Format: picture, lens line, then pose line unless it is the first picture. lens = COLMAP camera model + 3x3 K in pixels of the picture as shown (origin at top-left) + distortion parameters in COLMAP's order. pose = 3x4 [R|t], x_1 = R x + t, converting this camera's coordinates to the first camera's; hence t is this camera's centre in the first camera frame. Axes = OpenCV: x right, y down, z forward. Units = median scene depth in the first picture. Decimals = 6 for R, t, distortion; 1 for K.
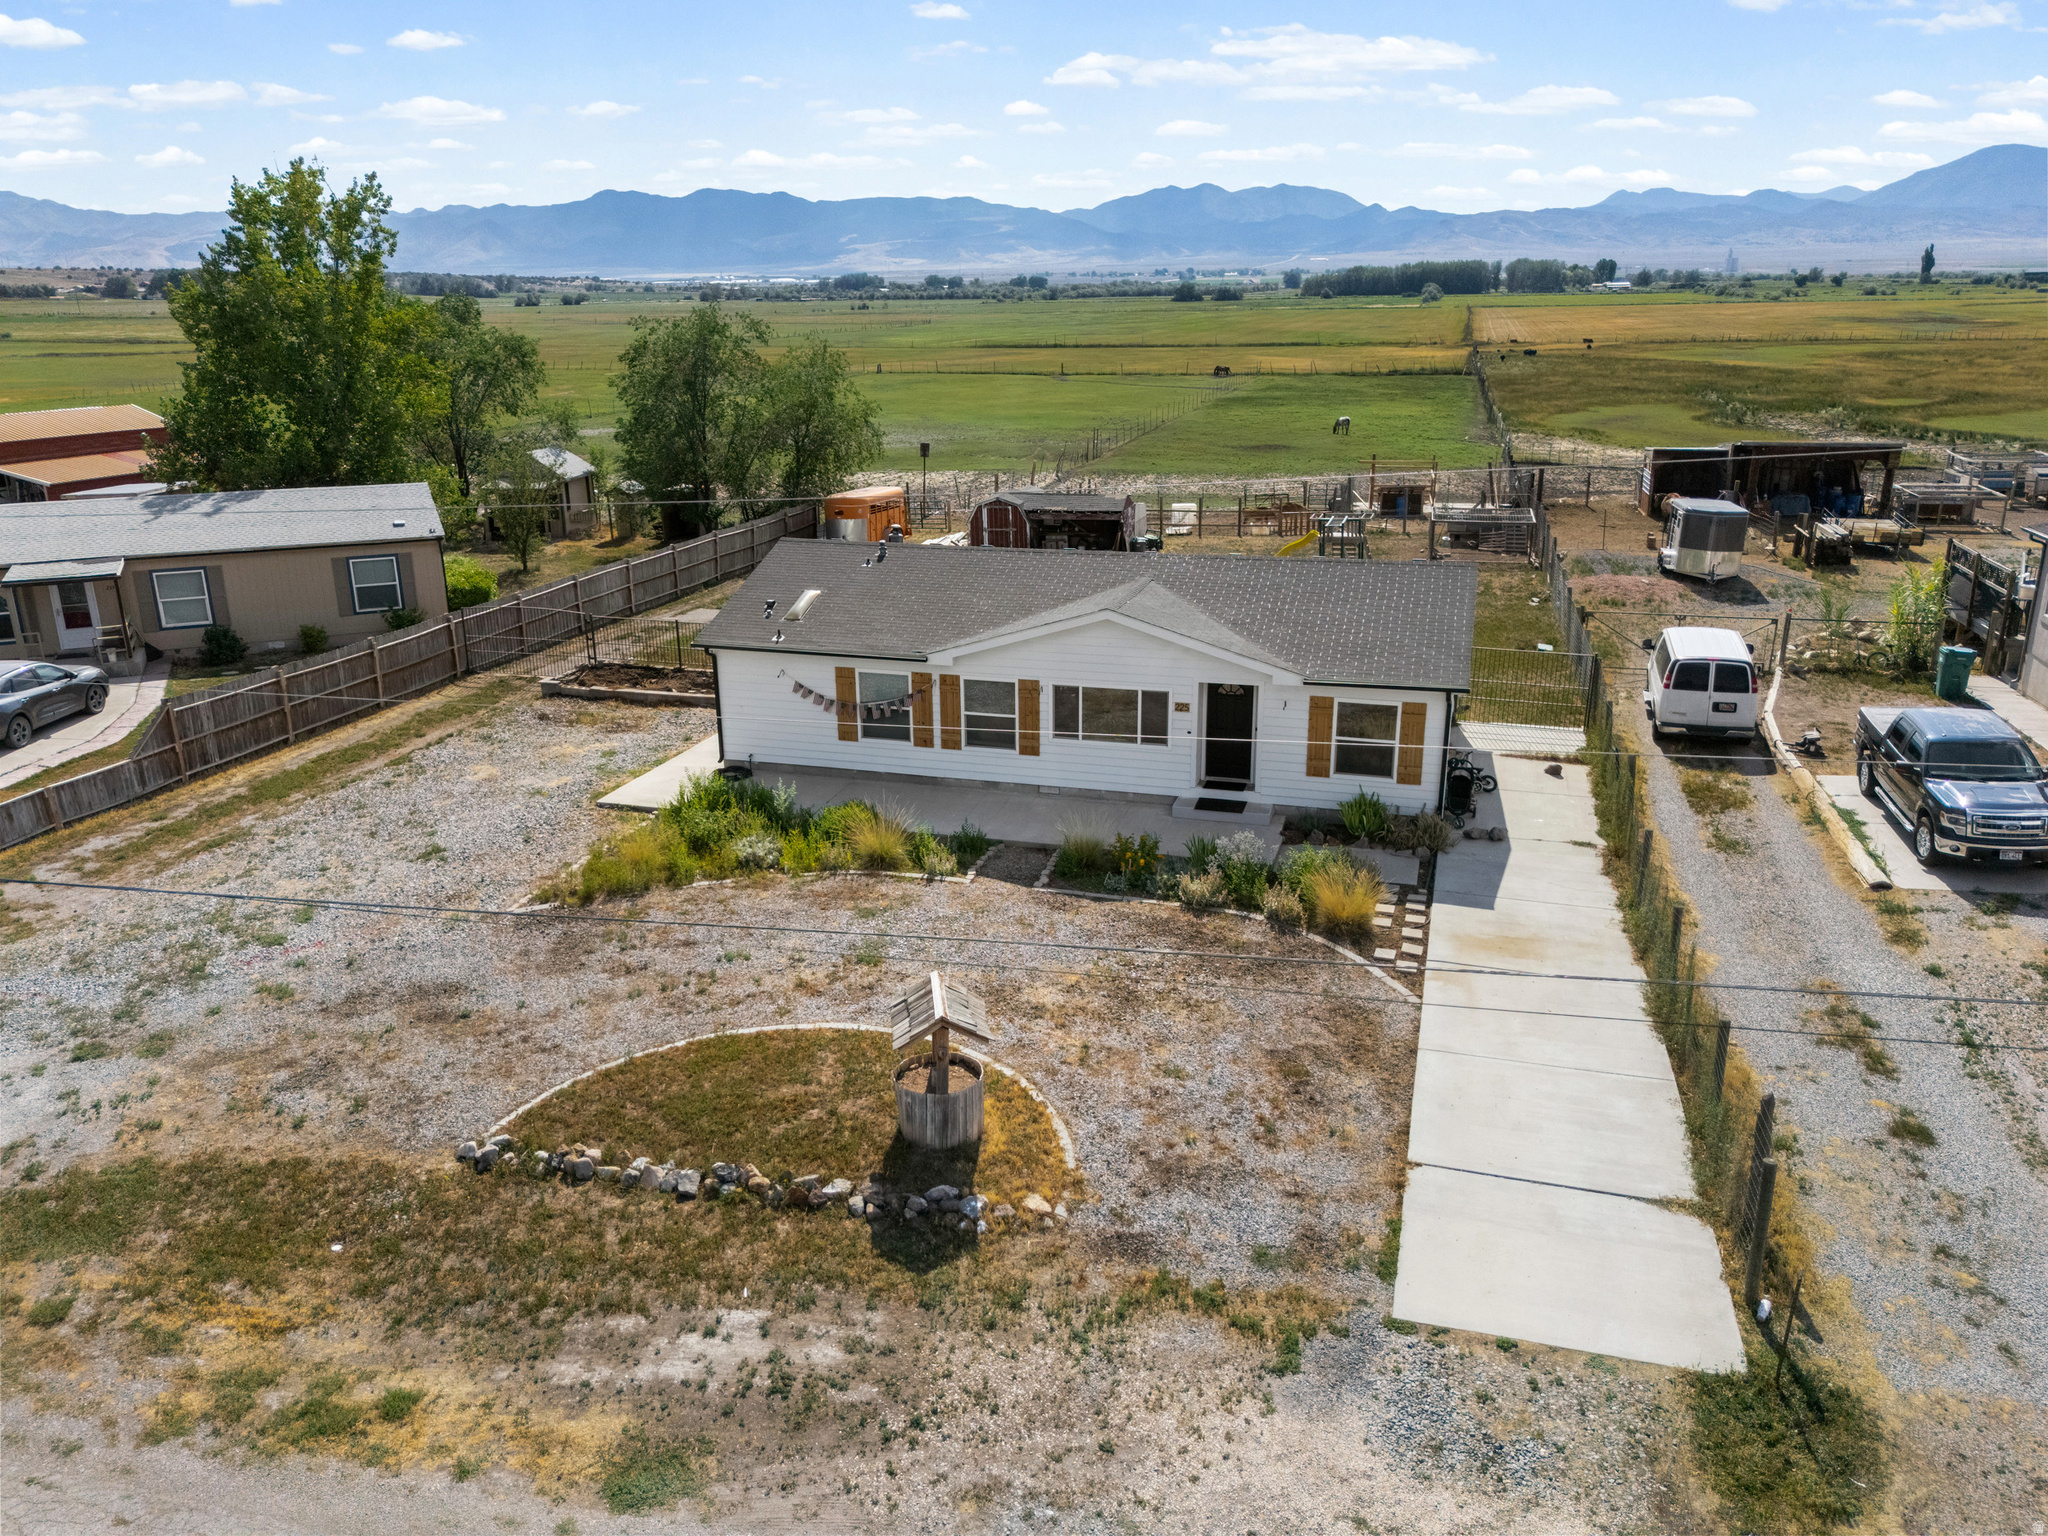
lens RADIAL K [[1496.0, 0, 1024.0], [0, 1496.0, 768.0], [0, 0, 1]] dist [0.075069, -0.069907]
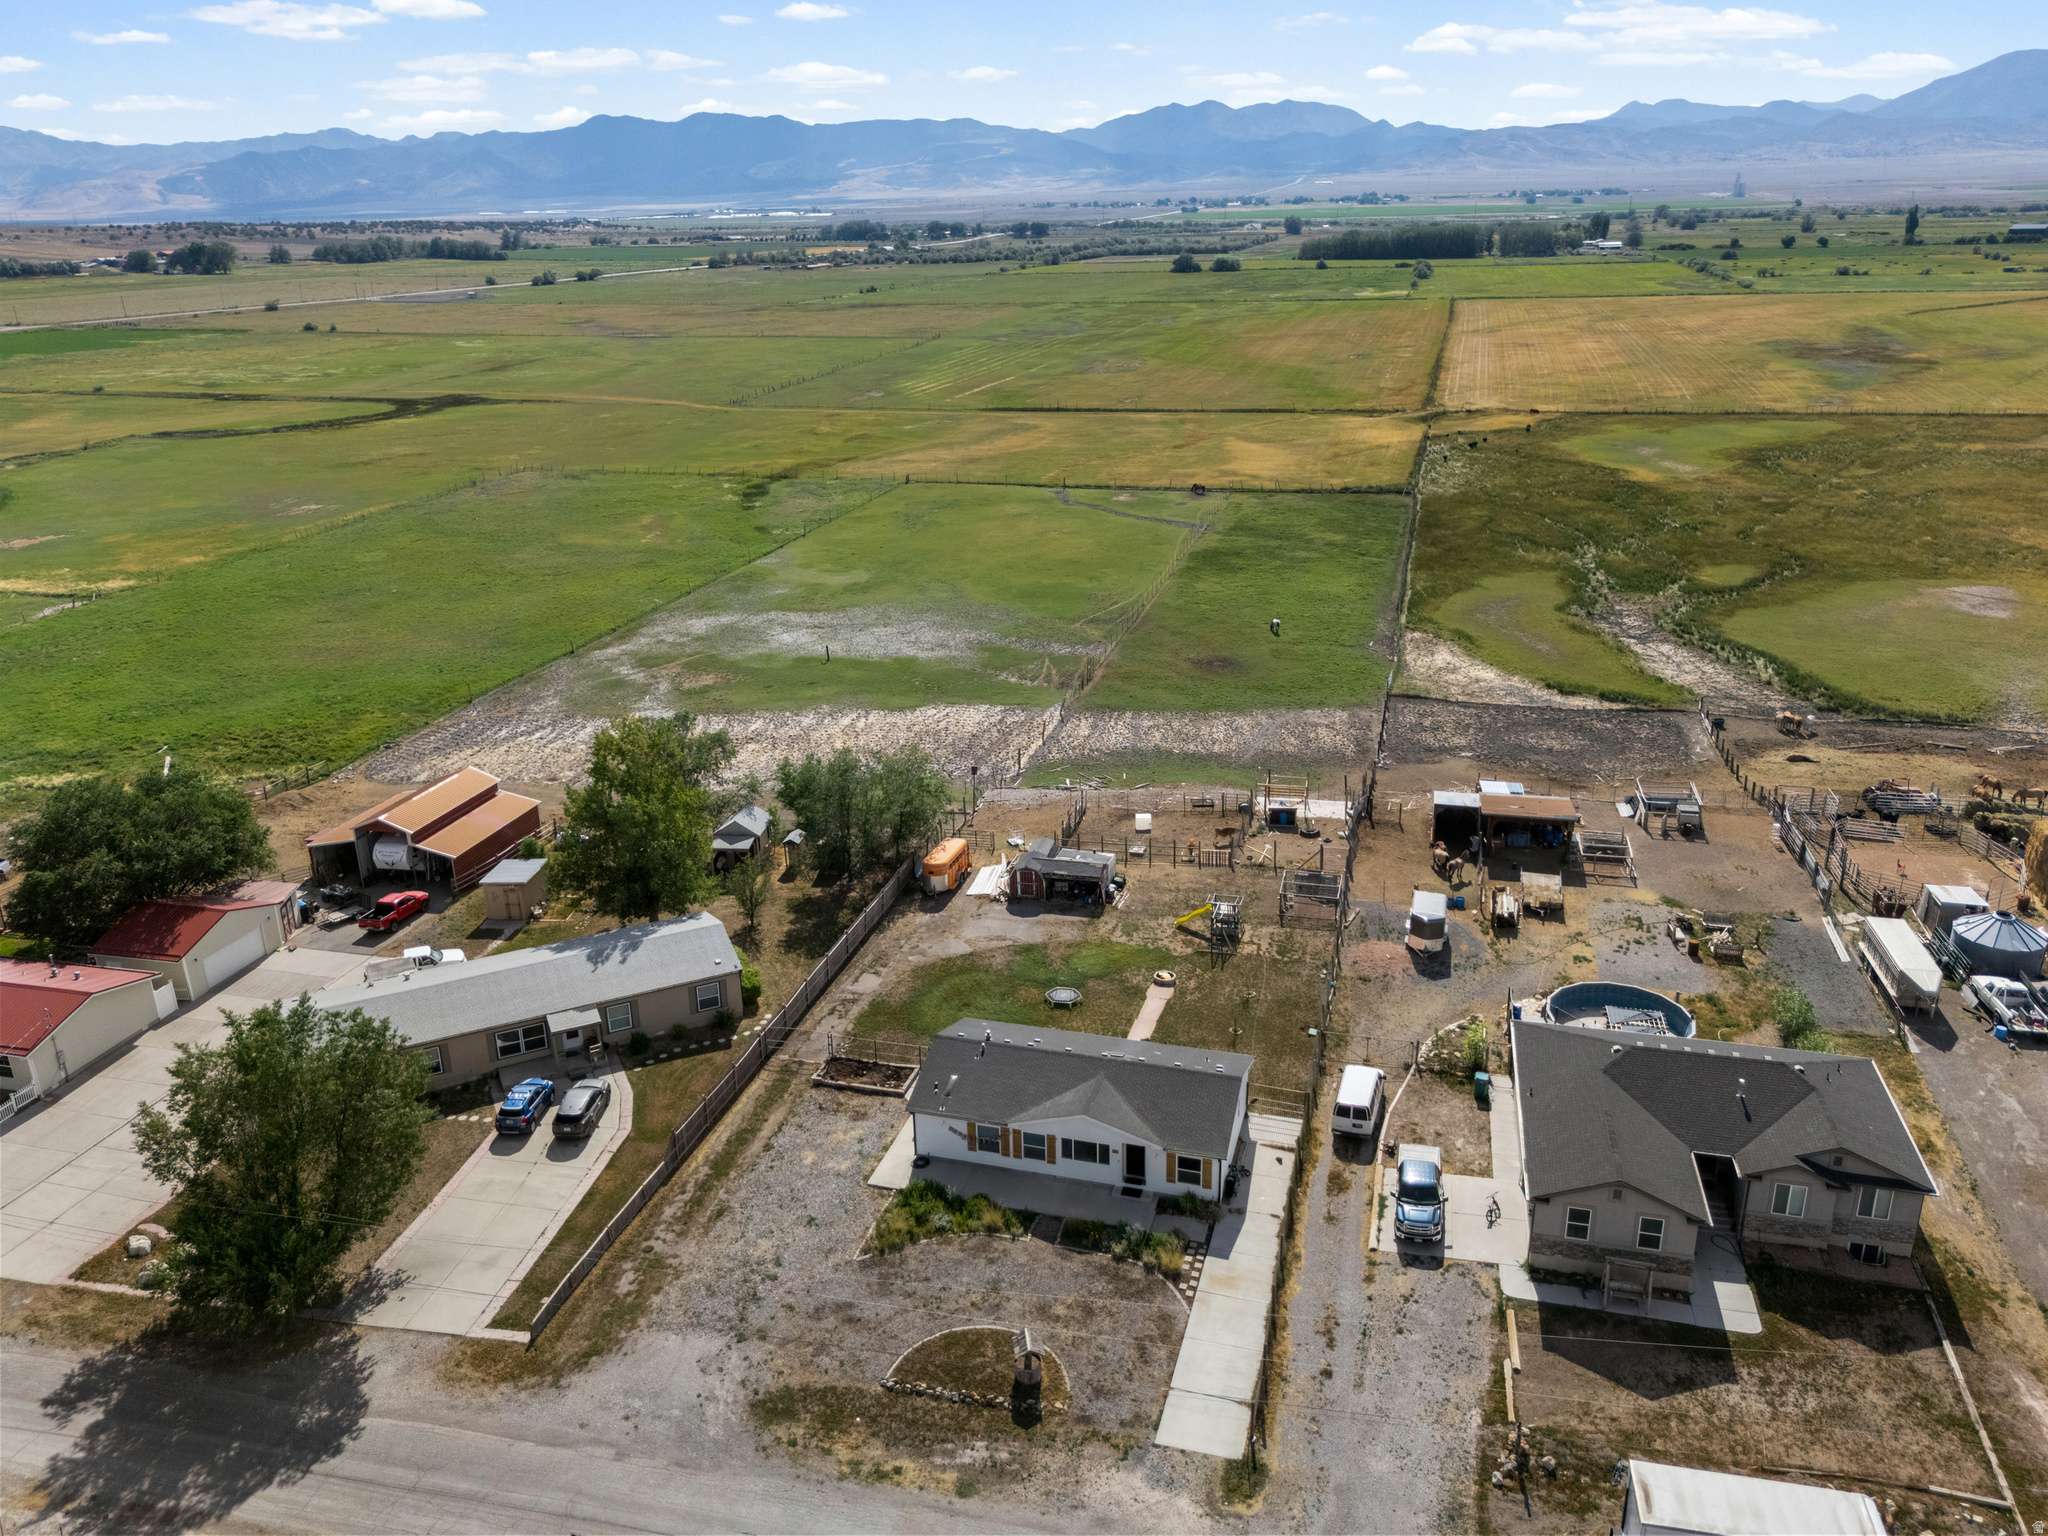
lens RADIAL K [[1495.3, 0, 1024.0], [0, 1495.3, 768.0], [0, 0, 1]] dist [0.061885, -0.059850]
pose [[0.999937, -0.010262, -0.004476, -0.029210], [0.010457, 0.998896, 0.045796, -0.953464], [0.004001, -0.045840, 0.998941, -1.711854]]
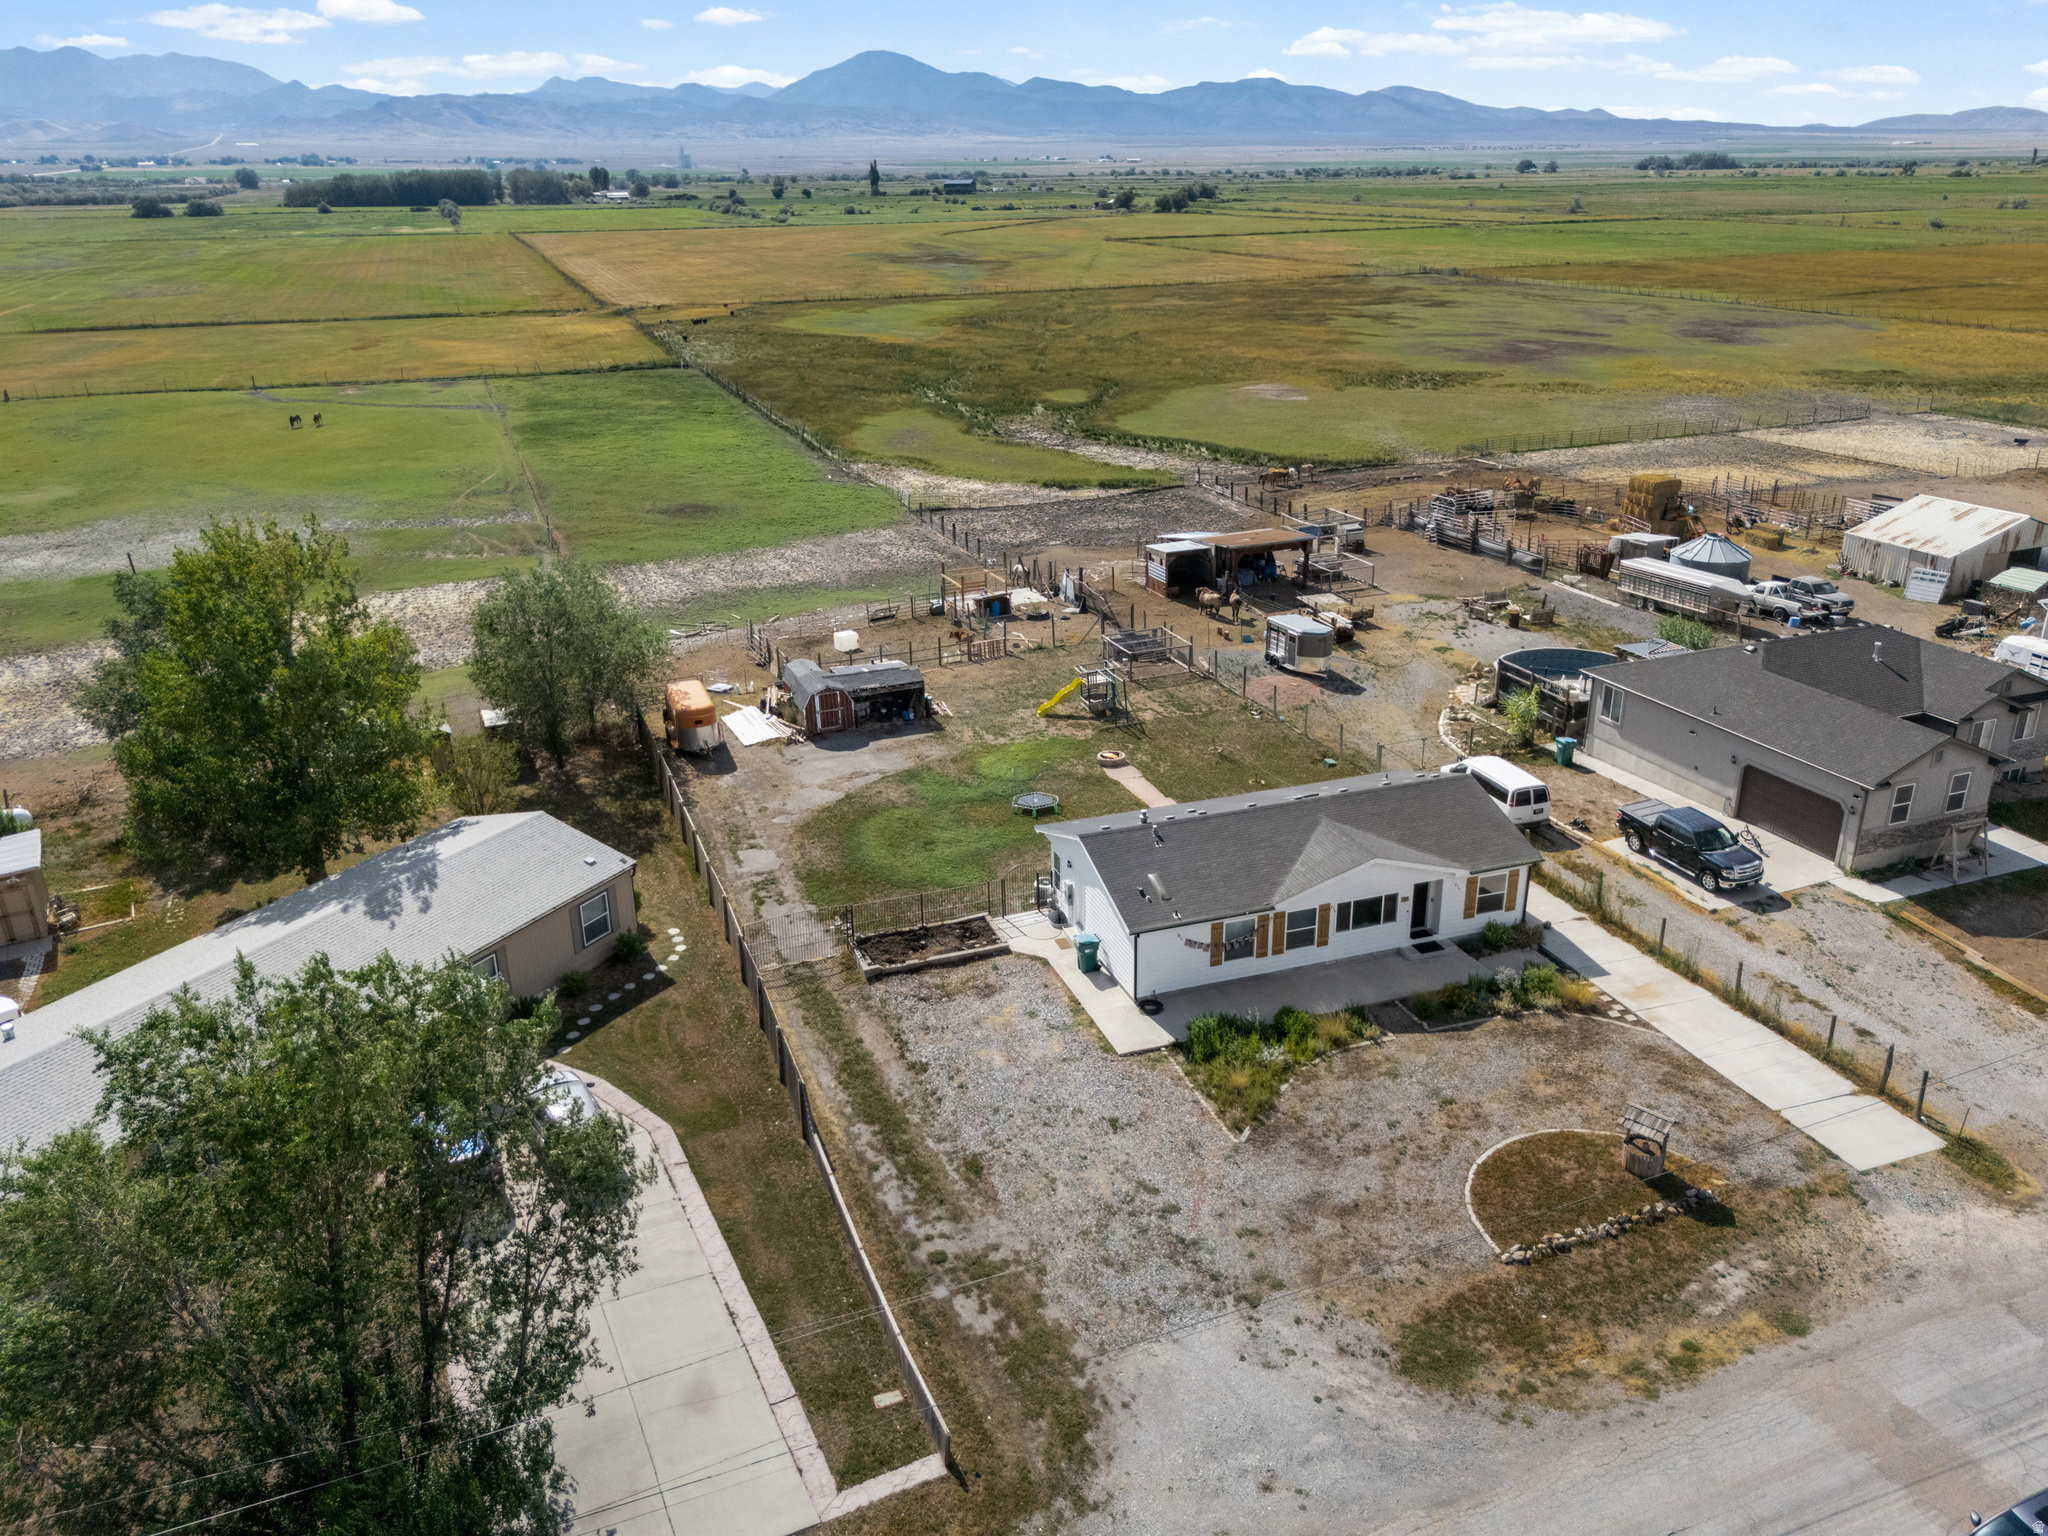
lens RADIAL K [[1496.0, 0, 1024.0], [0, 1496.0, 768.0], [0, 0, 1]] dist [0.075069, -0.069907]
pose [[0.810642, -0.217783, 0.543535, -1.474702], [0.182352, 0.975994, 0.119096, -0.602042], [-0.556423, 0.002570, 0.830895, -0.275777]]
